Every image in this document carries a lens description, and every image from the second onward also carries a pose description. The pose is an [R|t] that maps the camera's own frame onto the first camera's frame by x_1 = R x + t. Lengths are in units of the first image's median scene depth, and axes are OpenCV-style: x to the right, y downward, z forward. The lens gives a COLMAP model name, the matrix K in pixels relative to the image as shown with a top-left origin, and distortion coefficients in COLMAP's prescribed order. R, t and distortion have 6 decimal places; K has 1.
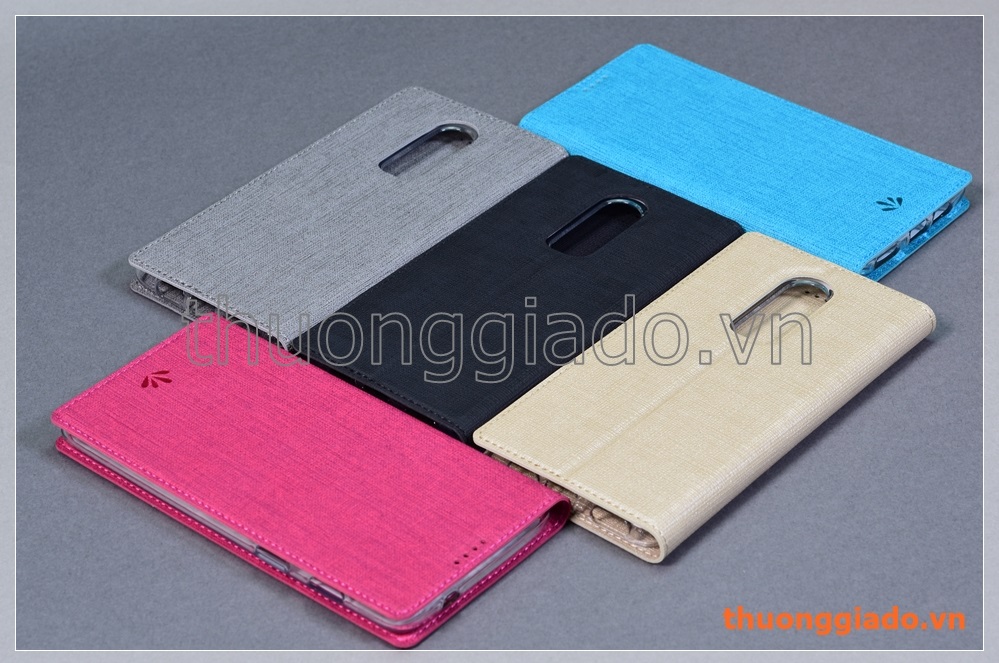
lens RADIAL K [[2574.8, 0, 502.0], [0, 2574.8, 330.7], [0, 0, 1]] dist [-0.024354, 0.000000]
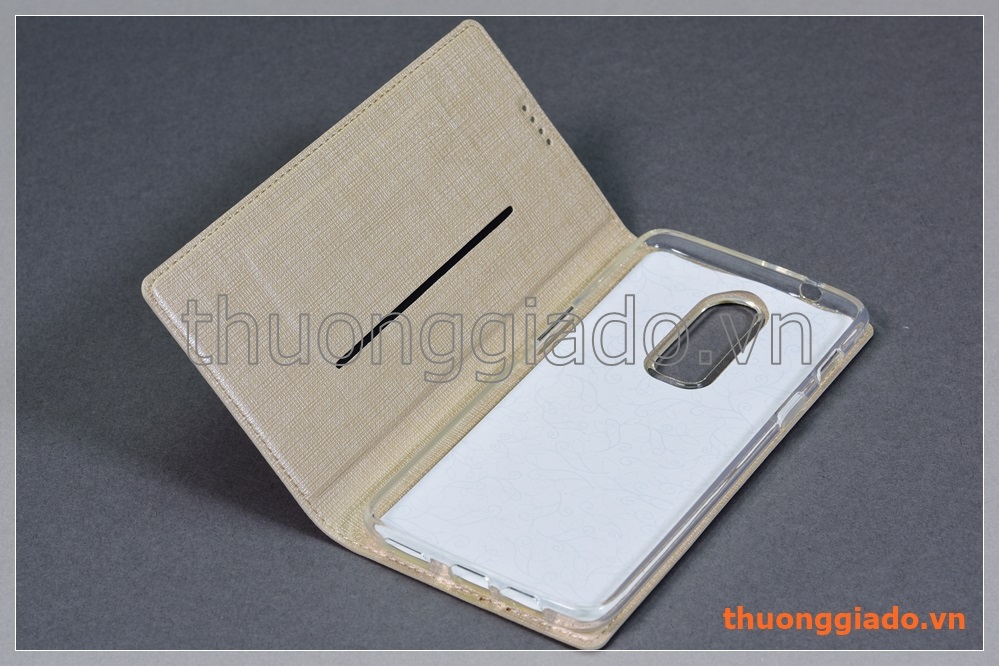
lens RADIAL K [[2570.9, 0, 495.5], [0, 2570.9, 331.9], [0, 0, 1]] dist [-0.006371, 0.000000]
pose [[0.998365, 0.015620, -0.054989, 0.042692], [-0.013813, 0.999357, 0.033082, -0.027511], [0.055470, -0.032268, 0.997939, 0.157103]]
